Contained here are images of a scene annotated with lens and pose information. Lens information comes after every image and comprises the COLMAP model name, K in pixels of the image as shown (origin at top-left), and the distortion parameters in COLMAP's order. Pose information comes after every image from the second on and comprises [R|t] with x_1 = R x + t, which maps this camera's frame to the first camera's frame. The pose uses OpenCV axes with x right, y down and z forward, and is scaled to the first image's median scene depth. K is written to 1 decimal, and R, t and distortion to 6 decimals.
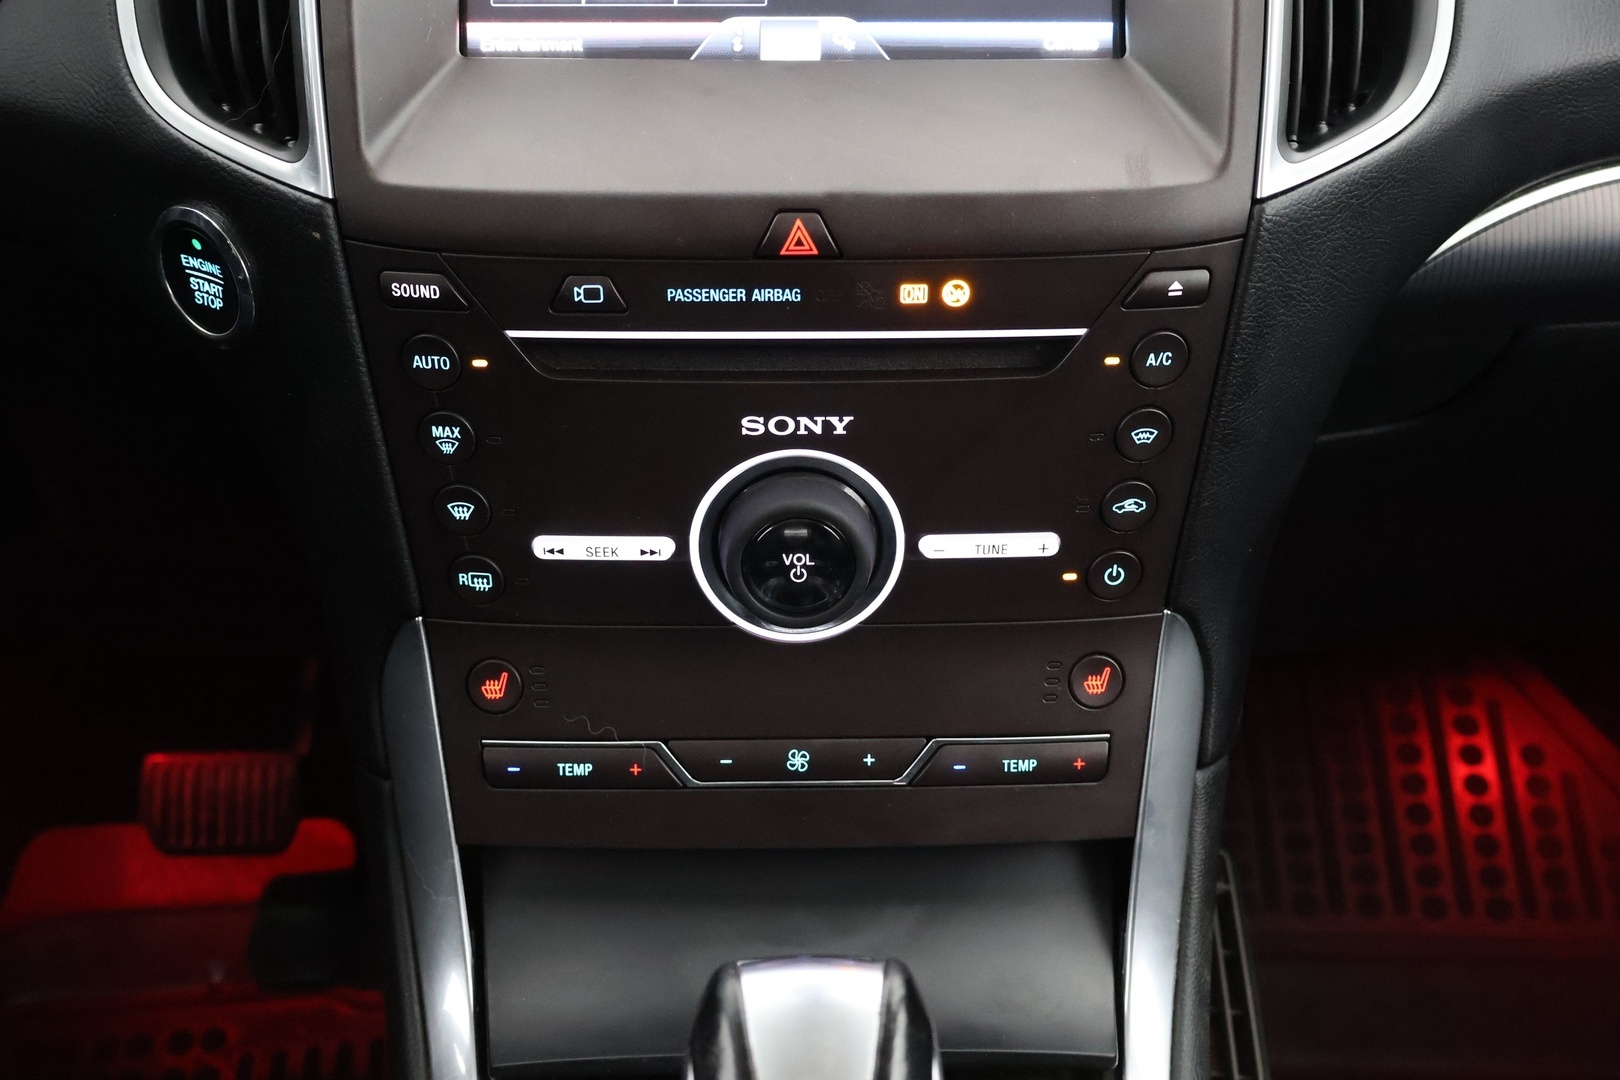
lens RADIAL K [[1605.6, 0, 806.4], [0, 1605.6, 531.2], [0, 0, 1]] dist [0.002126, 0.000000]
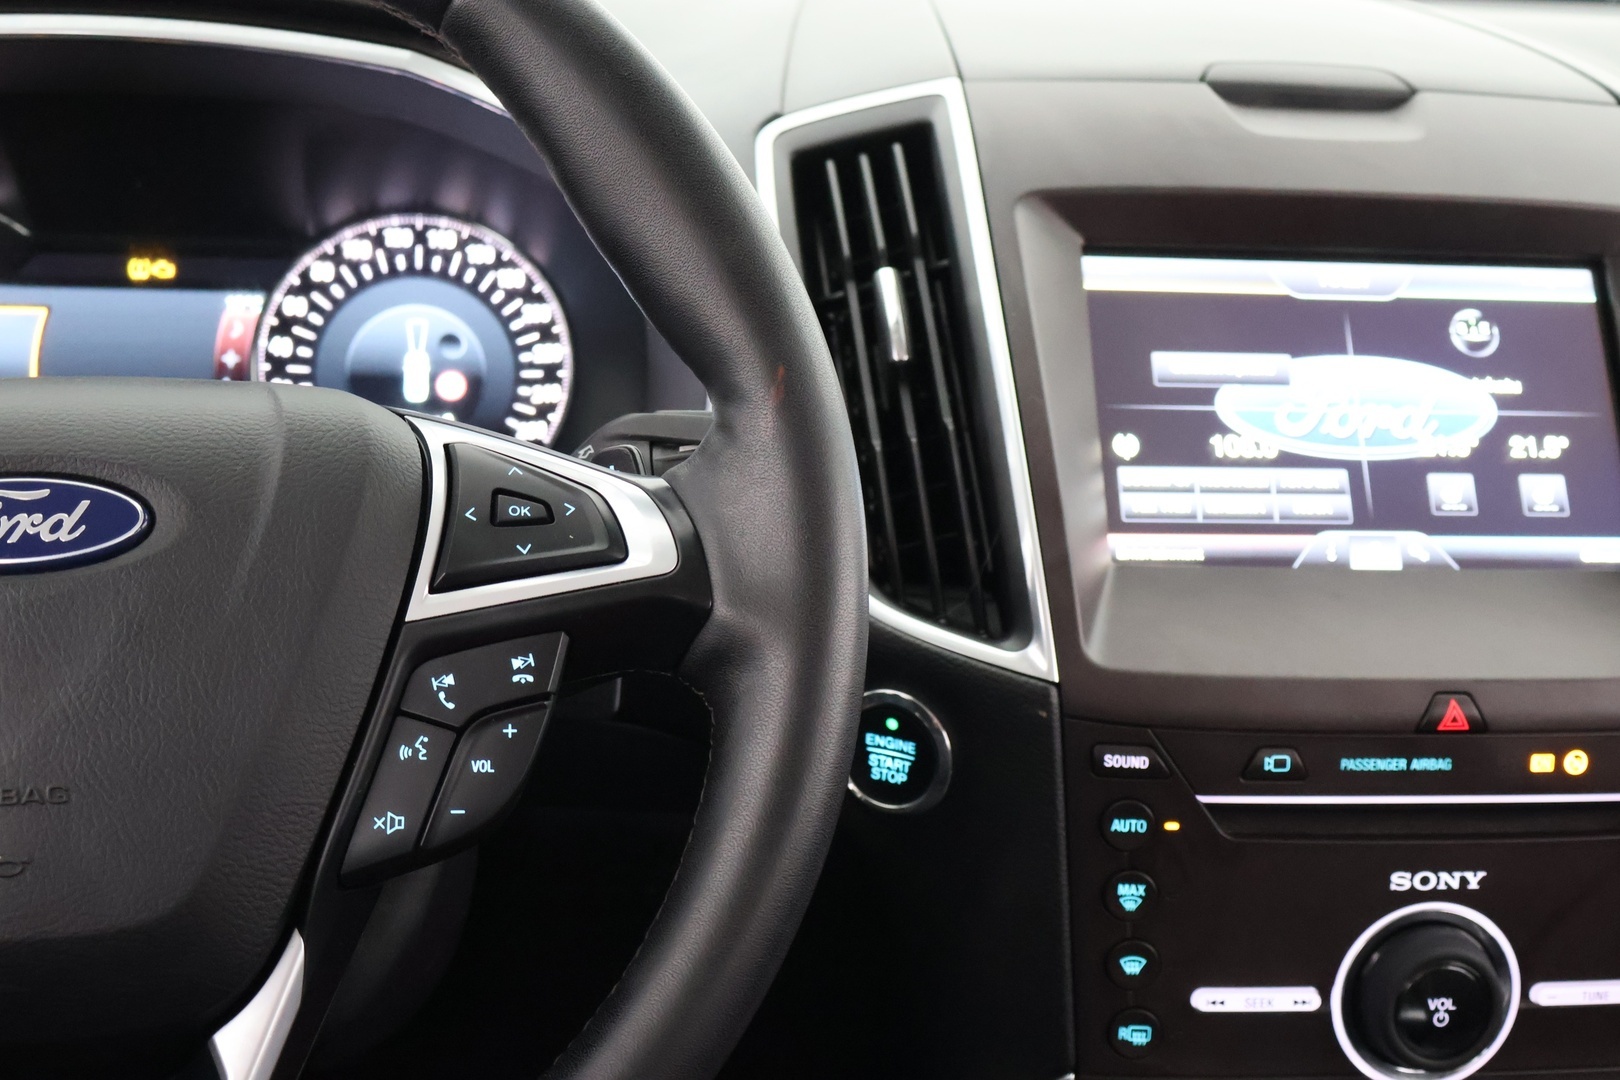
lens RADIAL K [[2321.7, 0, 809.3], [0, 2321.7, 528.7], [0, 0, 1]] dist [0.004796, 0.000000]
pose [[0.992151, 0.010241, 0.124625, -0.646604], [0.026050, 0.957845, -0.286101, 0.151853], [-0.122302, 0.287102, 0.950061, -0.565561]]
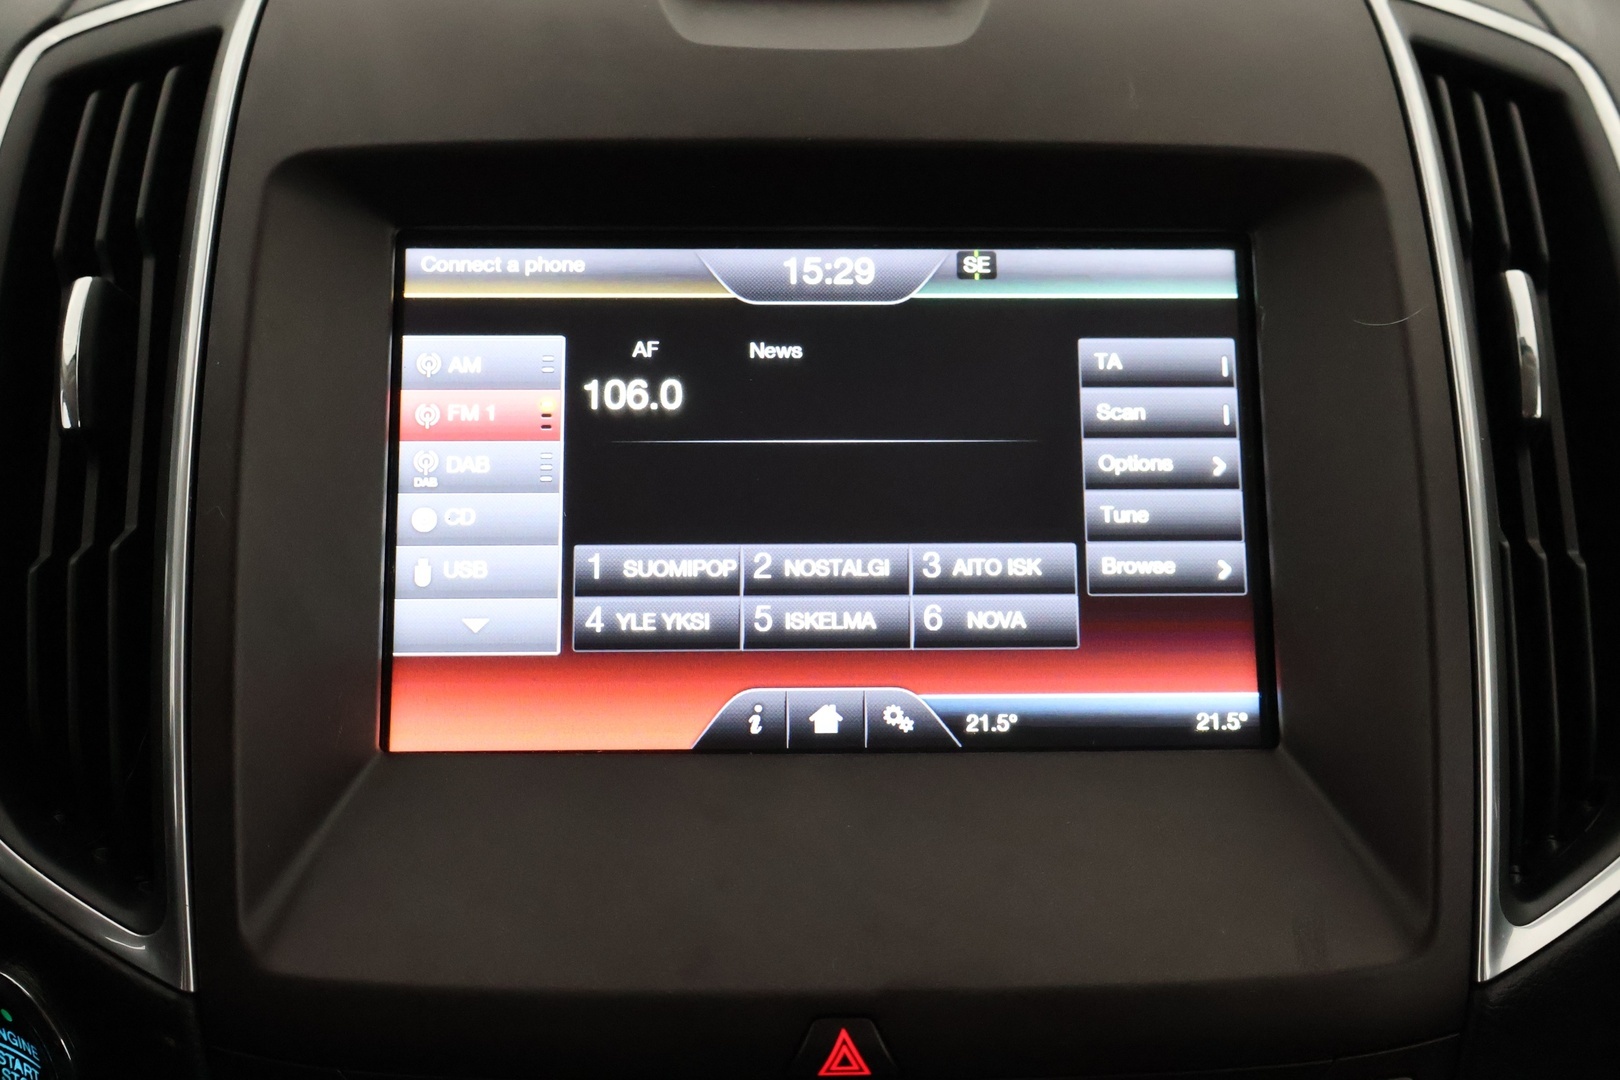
lens RADIAL K [[1940.0, 0, 812.0], [0, 1940.0, 536.8], [0, 0, 1]] dist [0.009328, 0.000000]
pose [[0.999986, 0.001226, 0.005160, -0.022430], [-0.000445, 0.988880, -0.148715, -0.265016], [-0.005285, 0.148710, 0.988867, 0.103109]]
